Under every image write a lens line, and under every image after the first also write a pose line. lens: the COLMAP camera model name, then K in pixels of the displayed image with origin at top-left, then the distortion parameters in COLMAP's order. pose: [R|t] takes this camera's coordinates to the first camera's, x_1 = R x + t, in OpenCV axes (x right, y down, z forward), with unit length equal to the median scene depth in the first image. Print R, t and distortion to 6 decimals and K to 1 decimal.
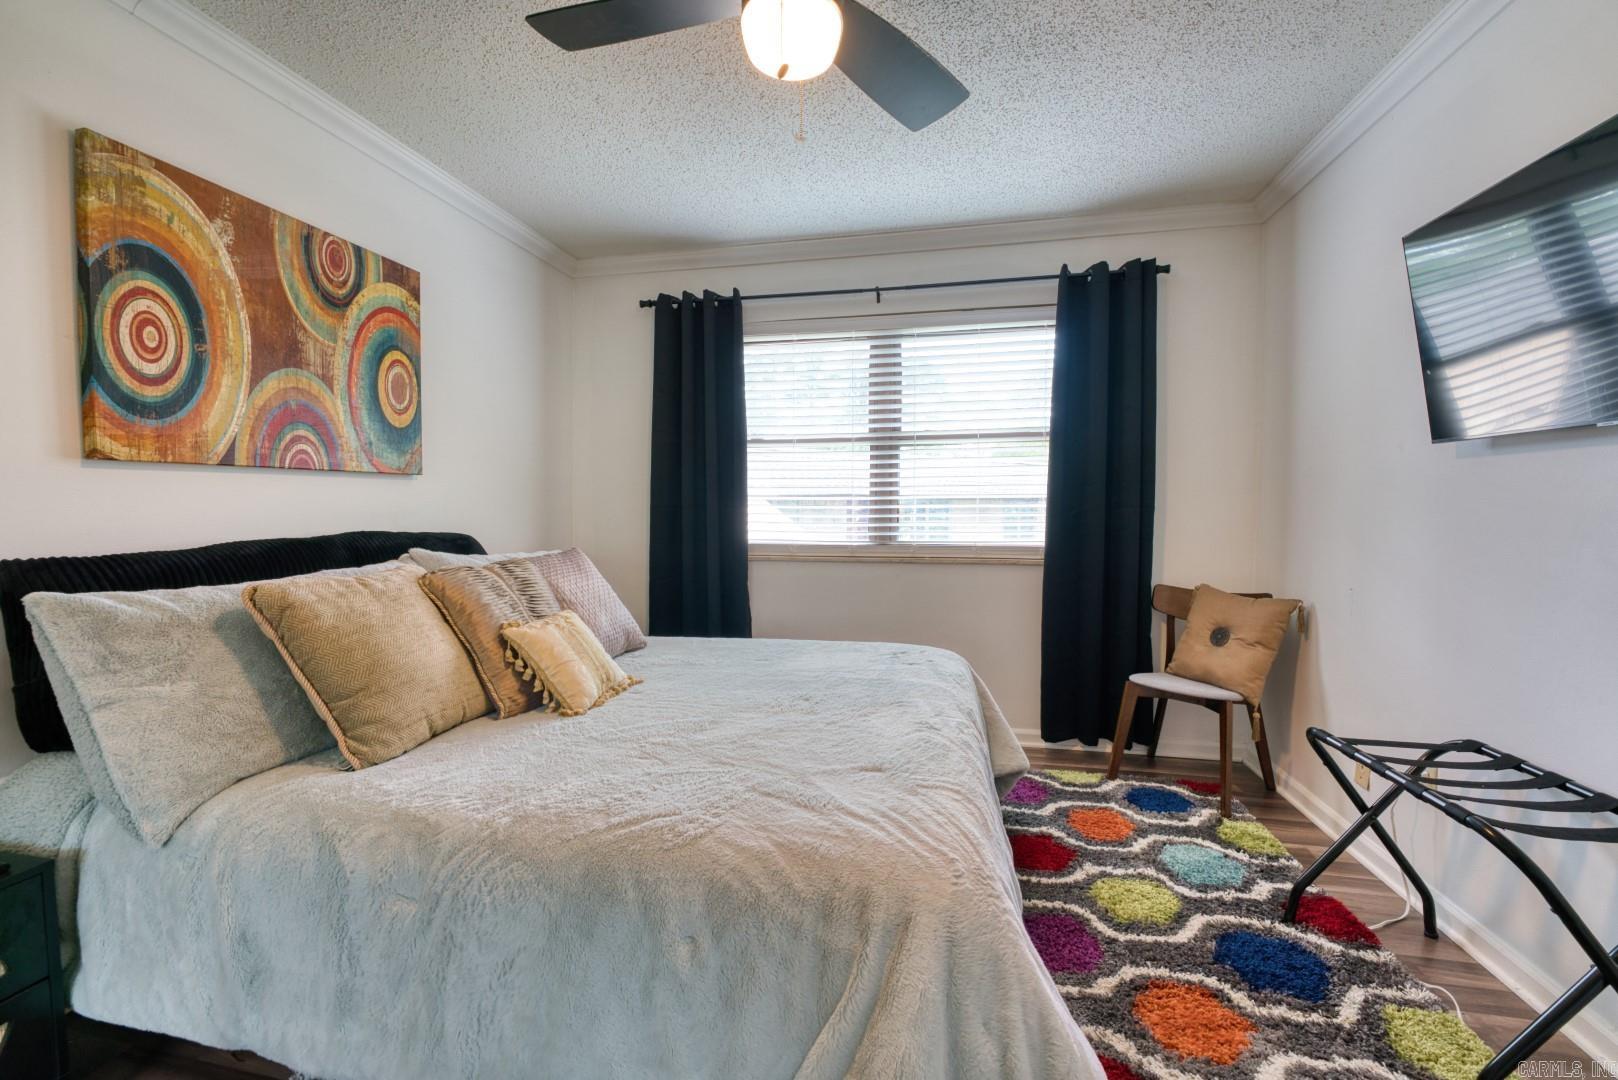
lens RADIAL K [[661.4, 0, 799.0], [0, 661.4, 534.2], [0, 0, 1]] dist [-0.027087, 0.000818]
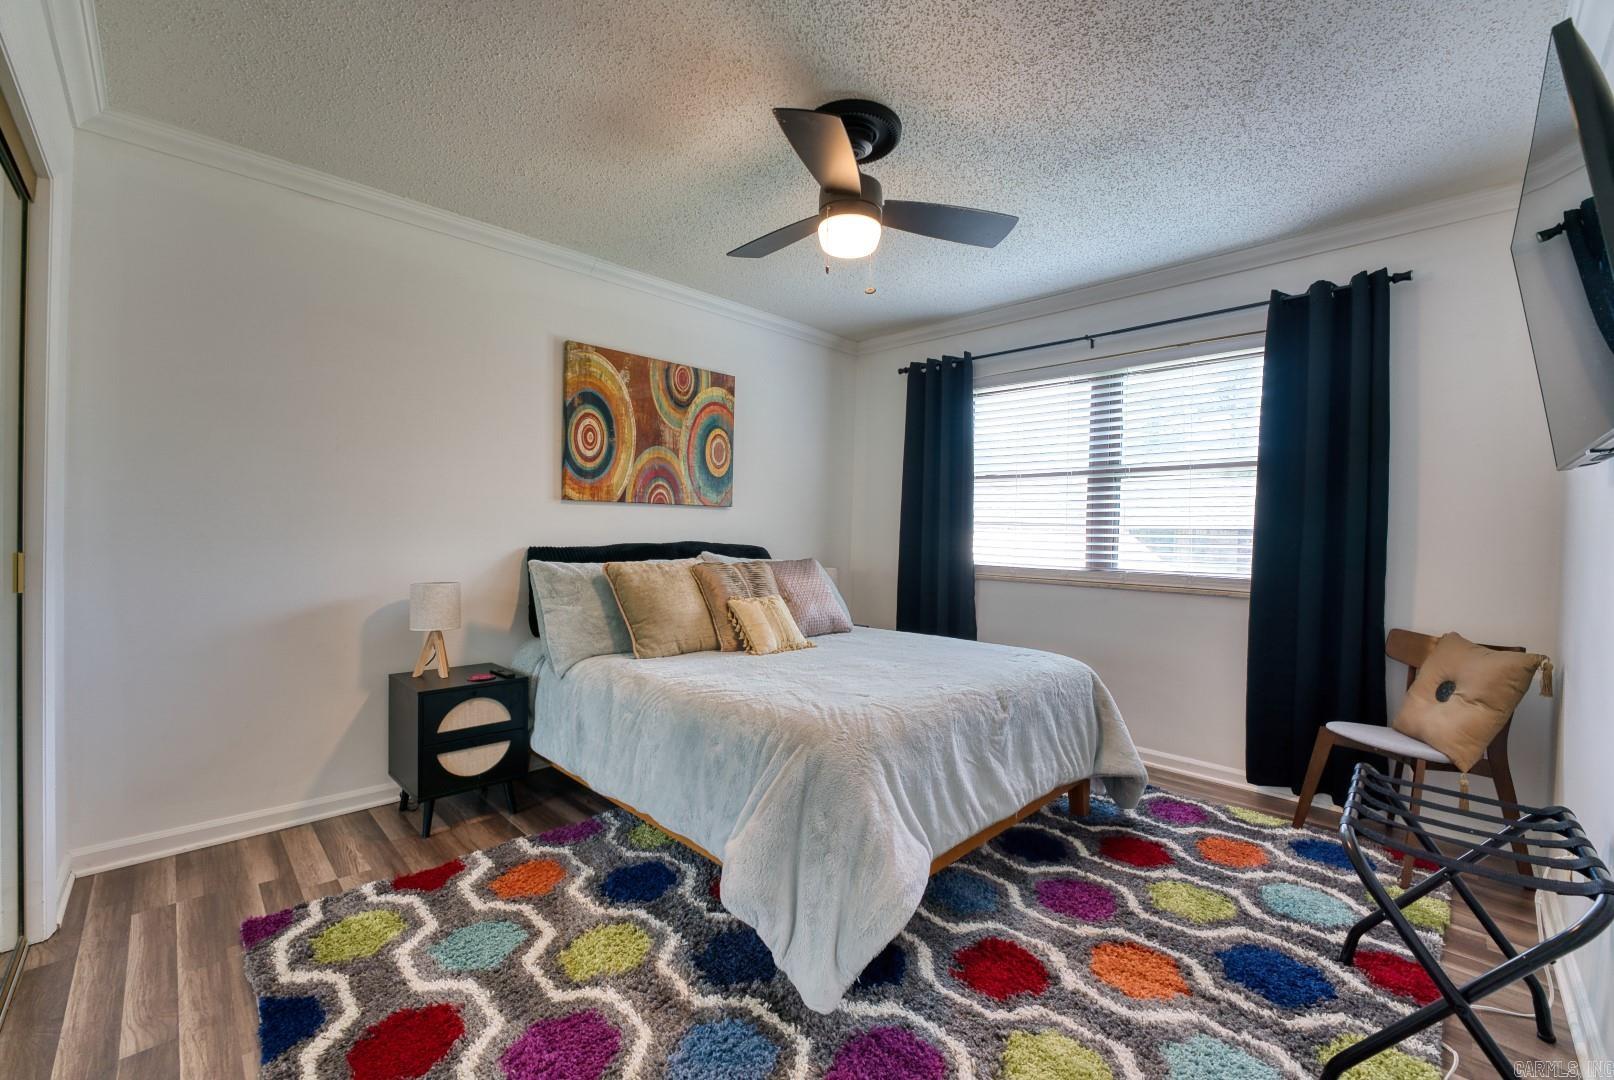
lens RADIAL K [[659.8, 0, 797.0], [0, 659.8, 534.2], [0, 0, 1]] dist [-0.027087, 0.000818]
pose [[0.834274, 0.020592, -0.550965, 0.504468], [-0.044322, 0.998573, -0.029792, 0.016379], [0.549566, 0.049275, 0.833996, -0.251447]]
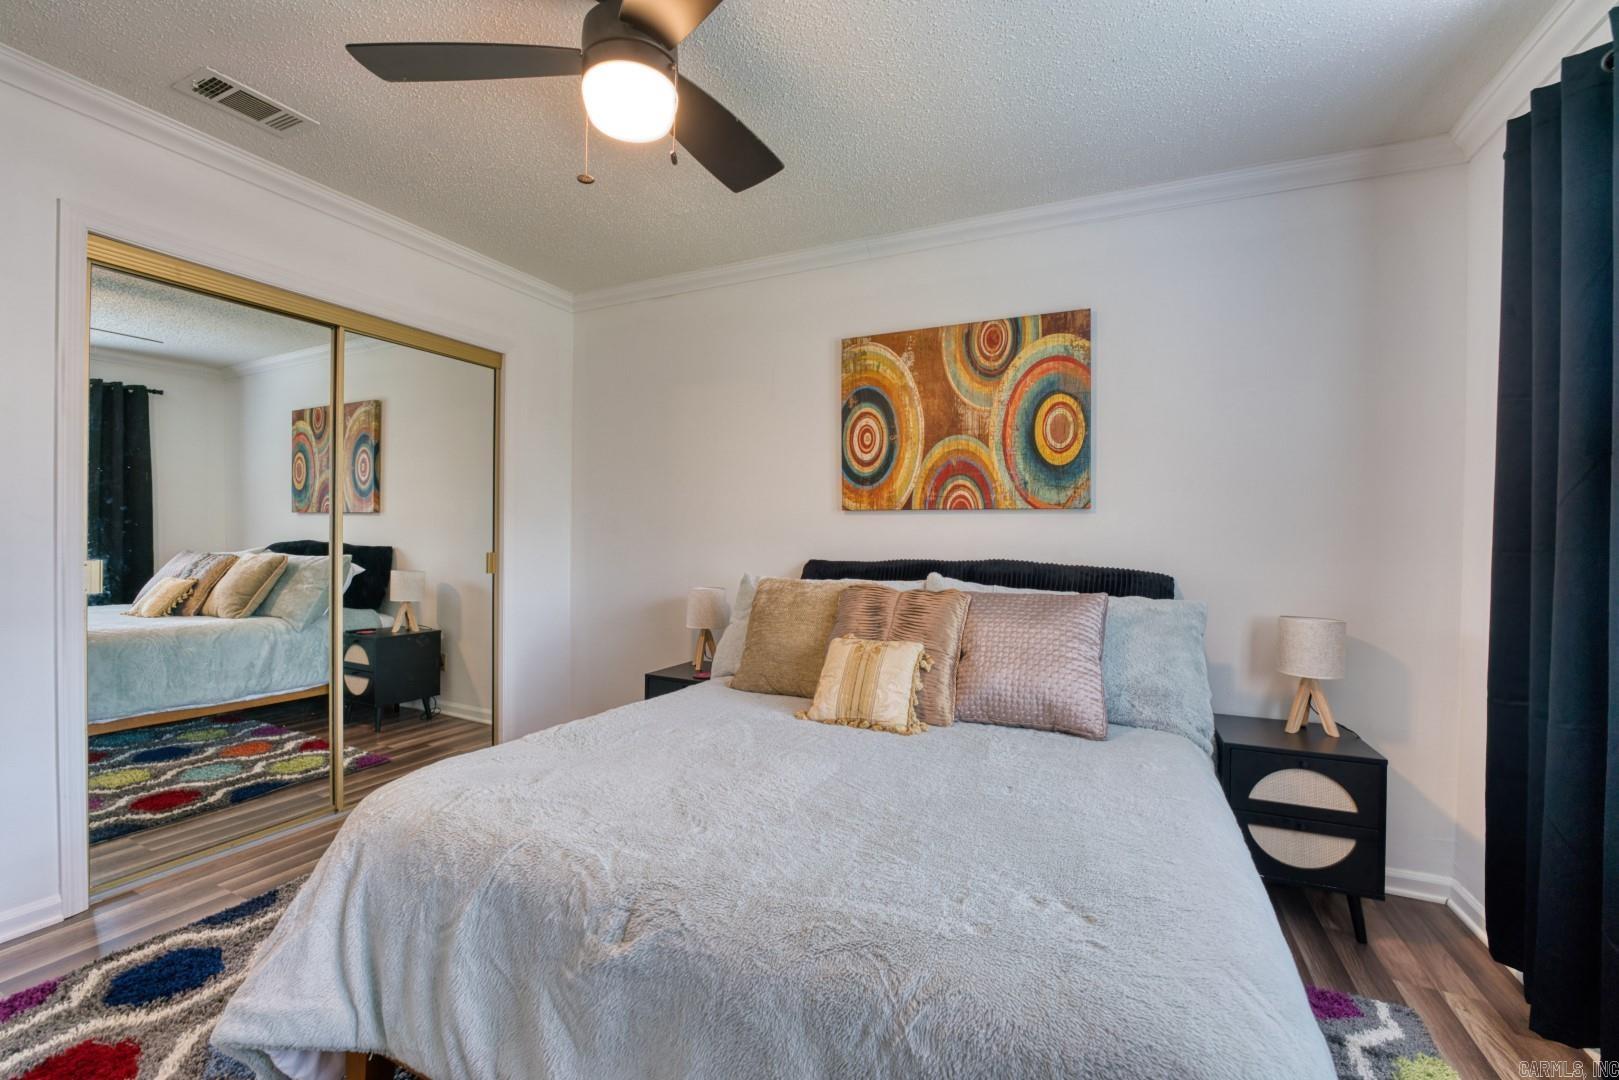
lens RADIAL K [[661.8, 0, 799.5], [0, 661.8, 534.2], [0, 0, 1]] dist [-0.027087, 0.000818]
pose [[-0.231706, 0.004289, -0.972777, 0.628419], [-0.054670, 0.998352, 0.017424, -0.055316], [0.971249, 0.057219, -0.231089, 1.000578]]
